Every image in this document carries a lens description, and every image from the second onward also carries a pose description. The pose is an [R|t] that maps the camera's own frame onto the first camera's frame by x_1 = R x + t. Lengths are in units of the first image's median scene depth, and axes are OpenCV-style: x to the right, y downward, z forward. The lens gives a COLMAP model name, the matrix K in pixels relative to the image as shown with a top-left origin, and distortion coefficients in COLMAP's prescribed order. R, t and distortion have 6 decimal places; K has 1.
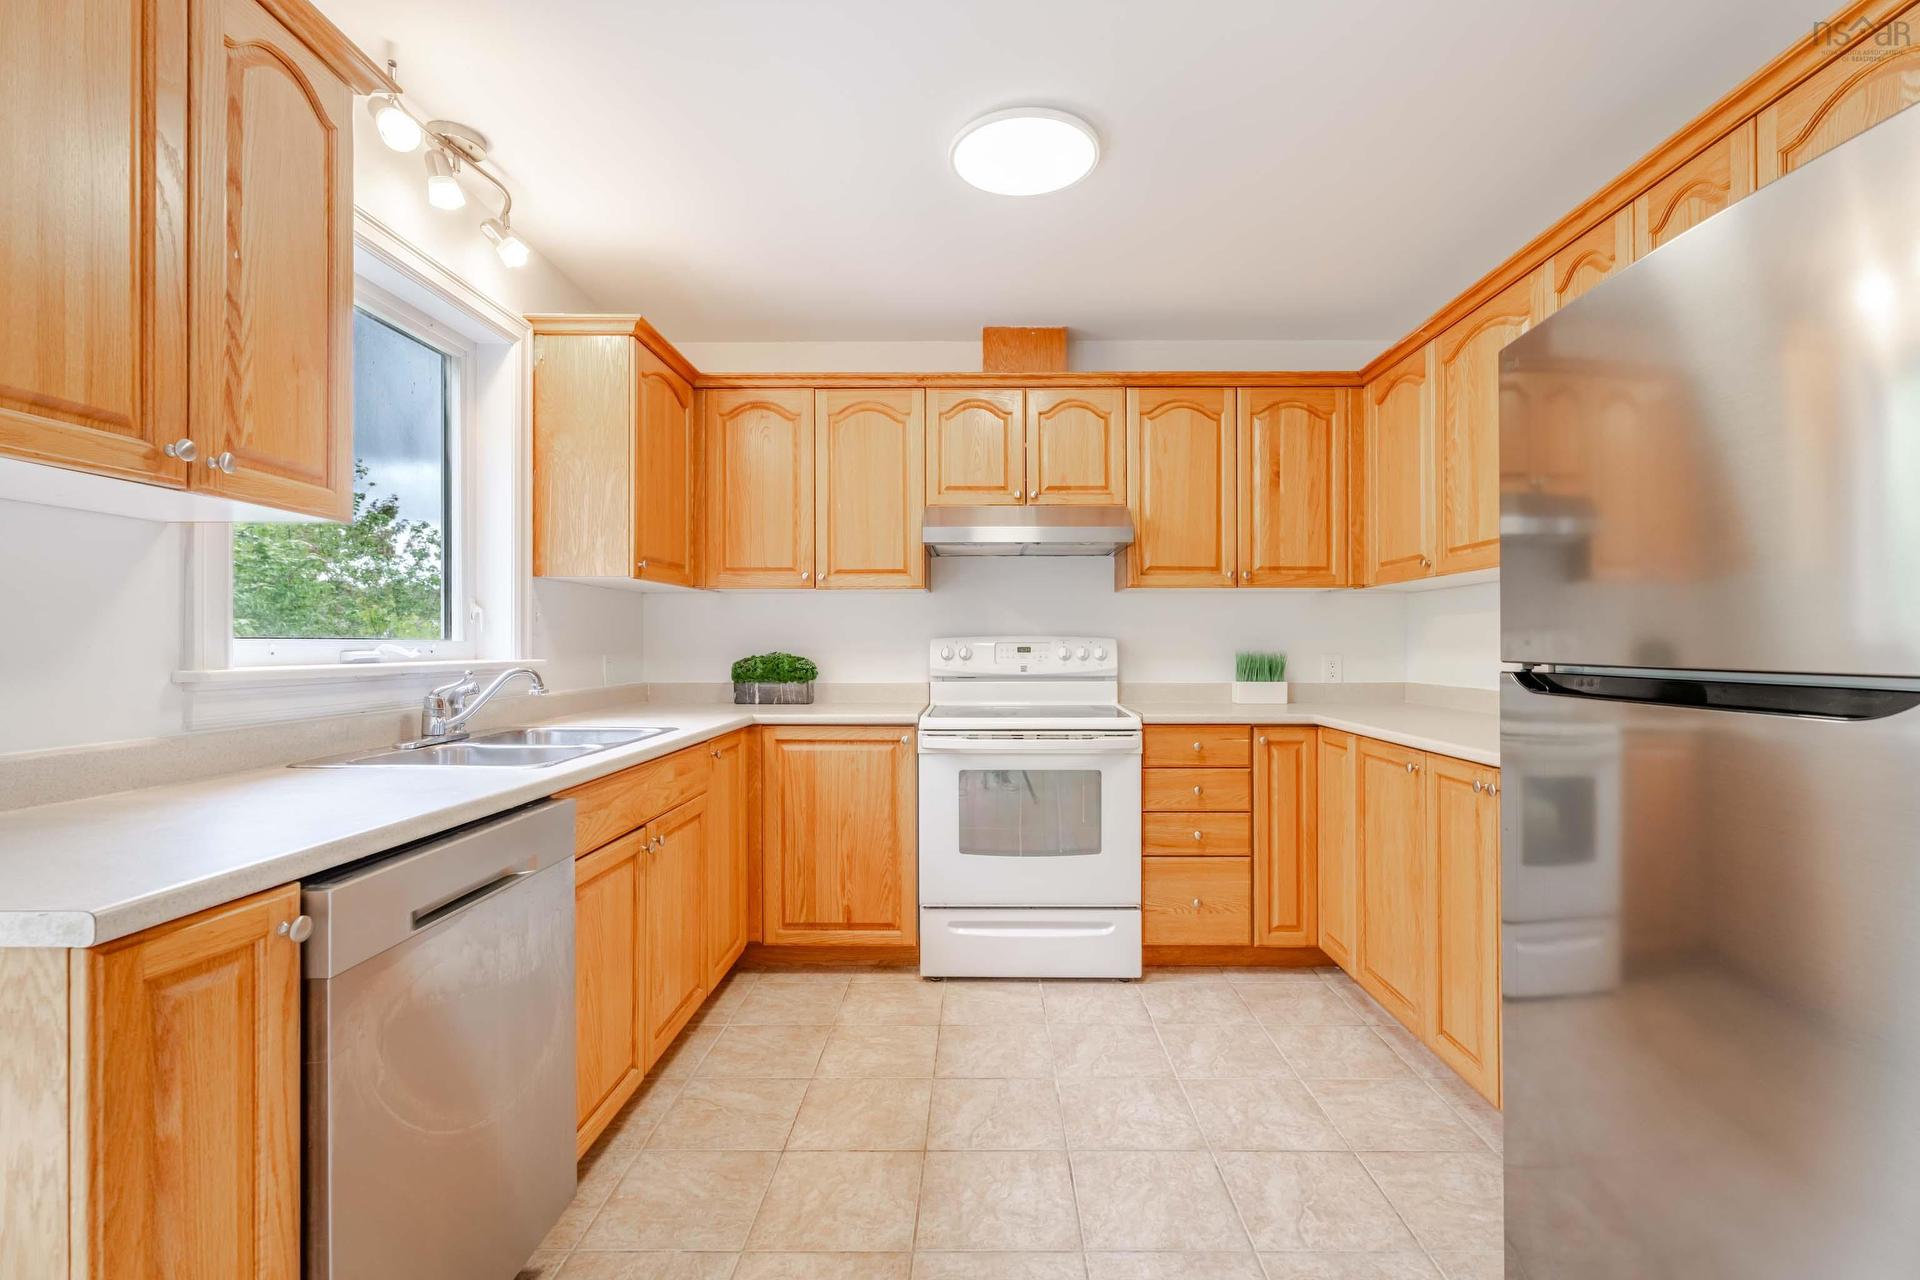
lens RADIAL K [[890.5, 0, 965.2], [0, 890.5, 641.5], [0, 0, 1]] dist [0.000938, 0.000605]
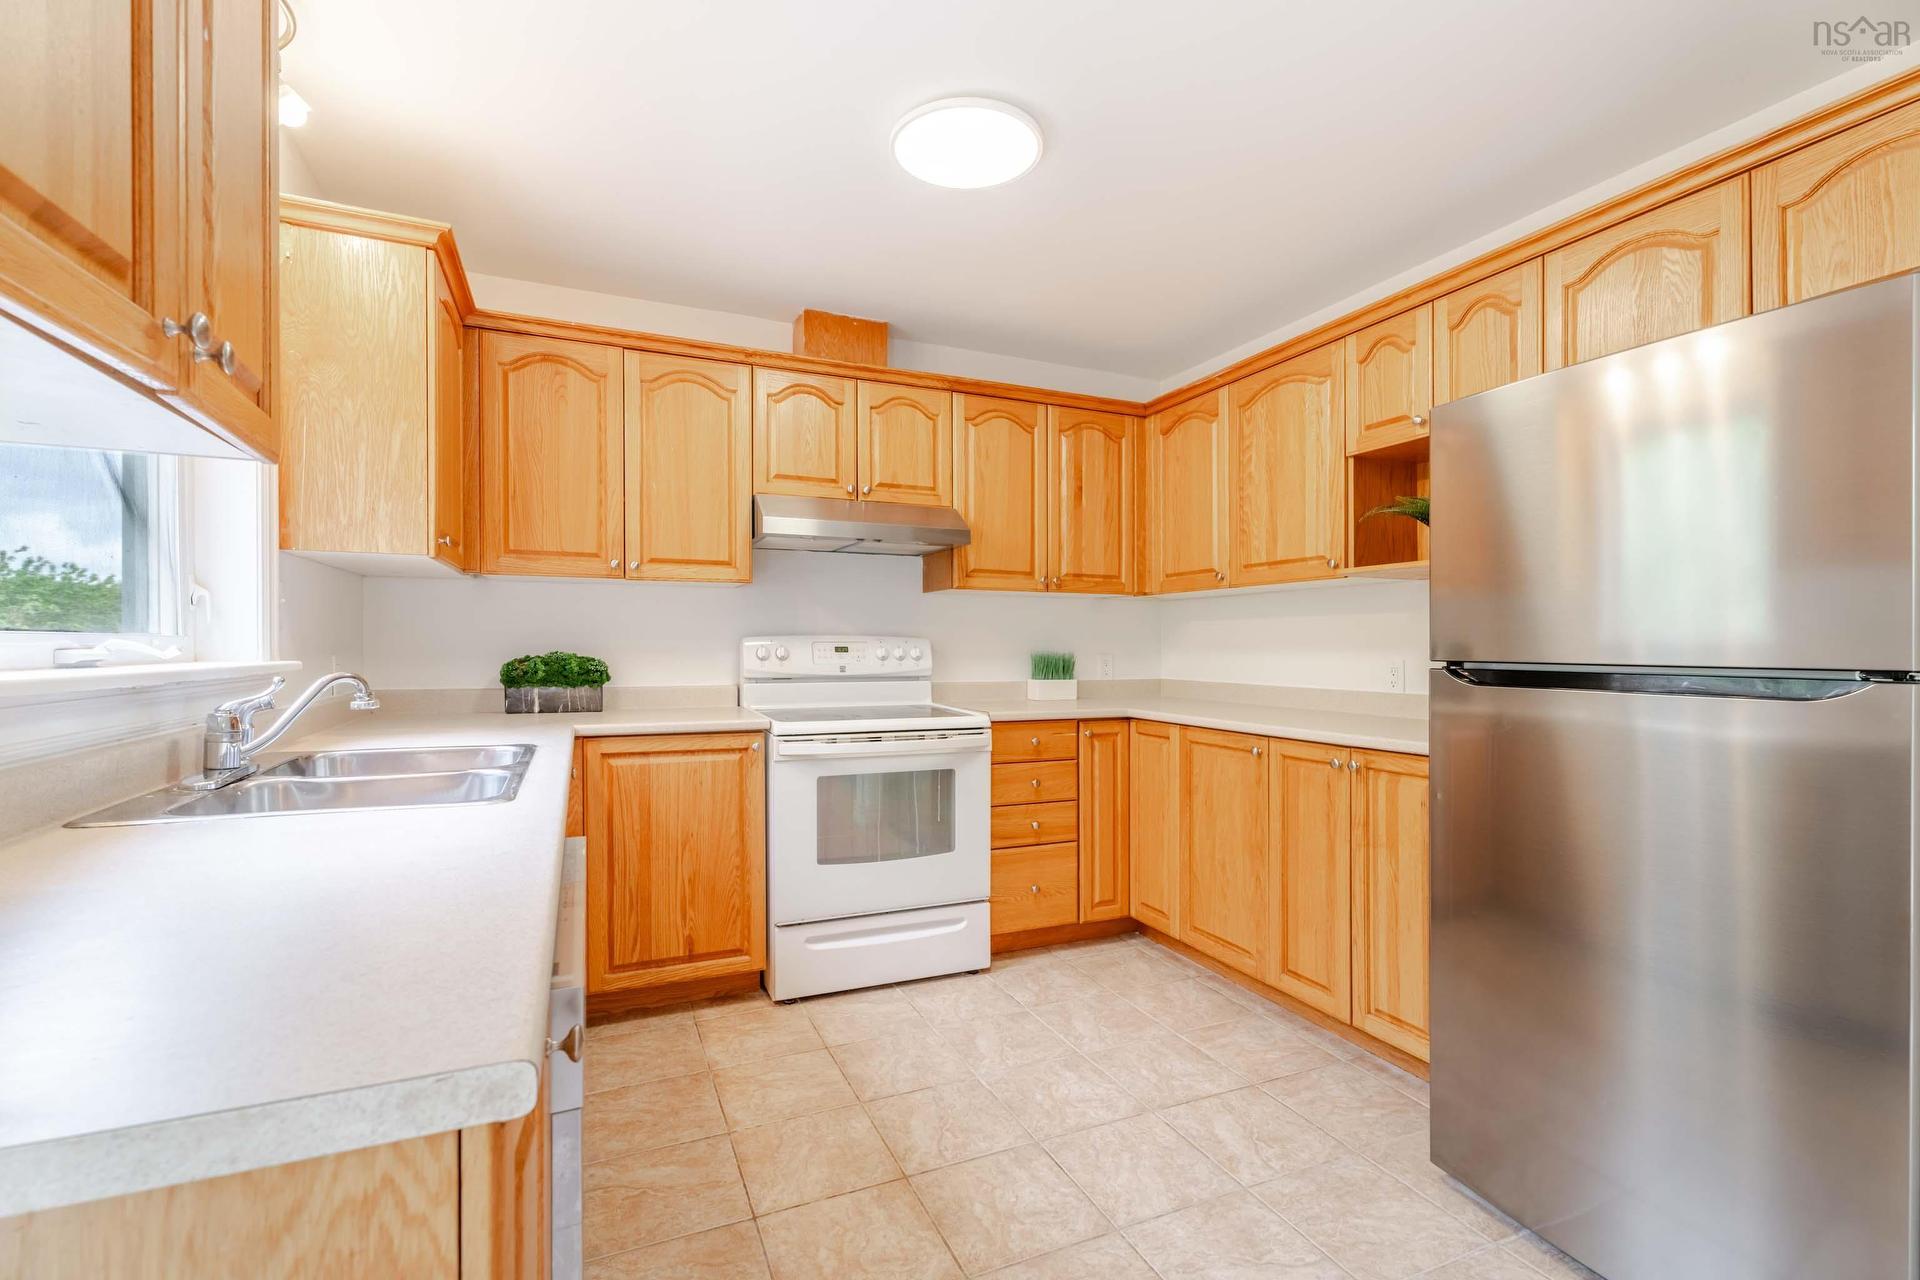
lens RADIAL K [[890.5, 0, 950.2], [0, 890.5, 648.6], [0, 0, 1]] dist [0.000938, 0.000605]
pose [[0.905699, 0.002414, 0.423914, -0.278538], [-0.005964, 0.999957, 0.007046, 0.001056], [-0.423879, -0.008910, 0.905675, 0.085878]]
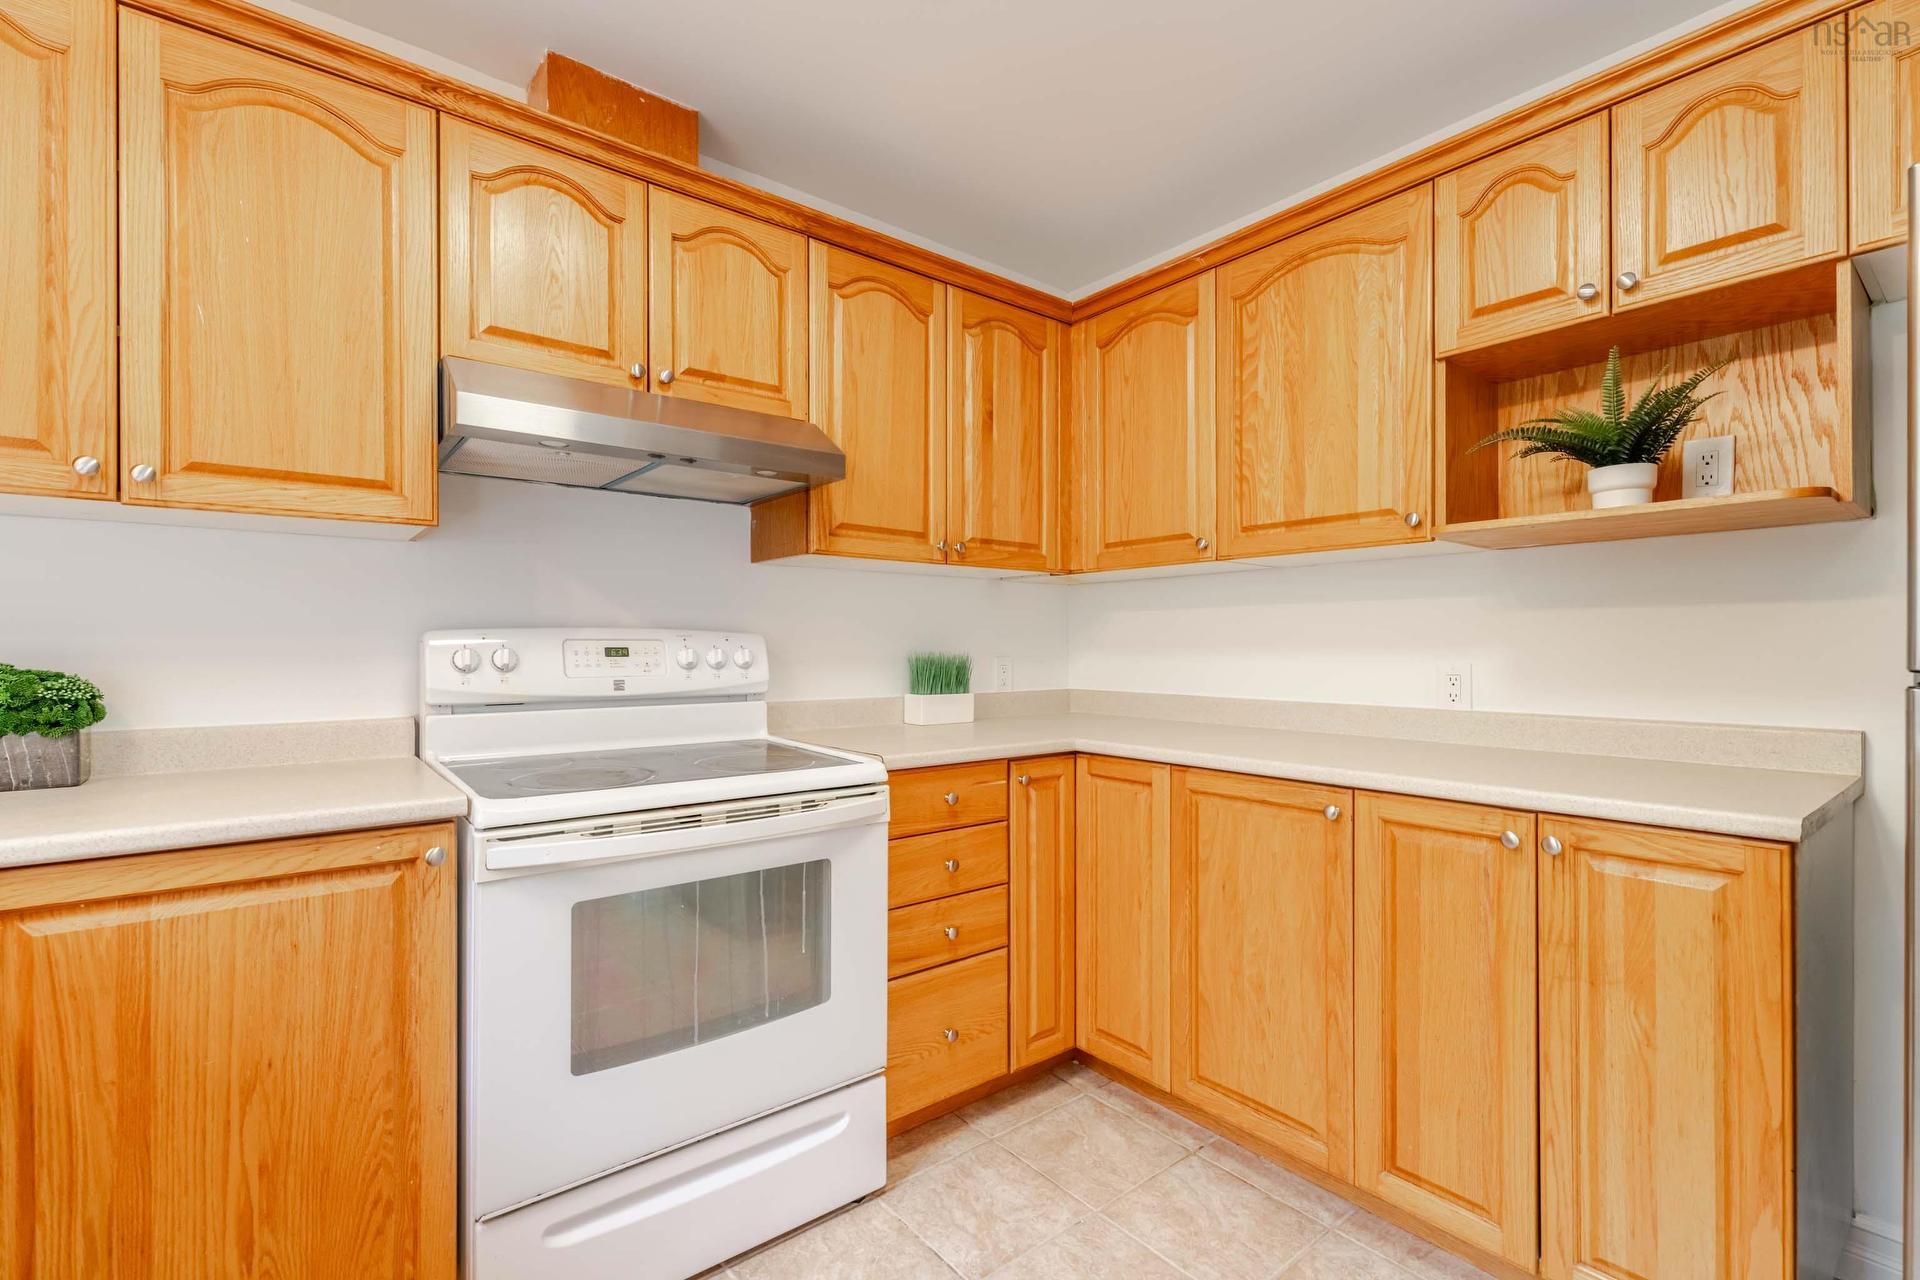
lens RADIAL K [[866.9, 0, 962.9], [0, 866.9, 641.9], [0, 0, 1]] dist [0.000912, 0.001834]
pose [[0.757283, 0.004694, 0.653070, -0.152110], [-0.004829, 0.999987, -0.001588, 0.003332], [-0.653069, -0.001951, 0.757296, 0.507393]]
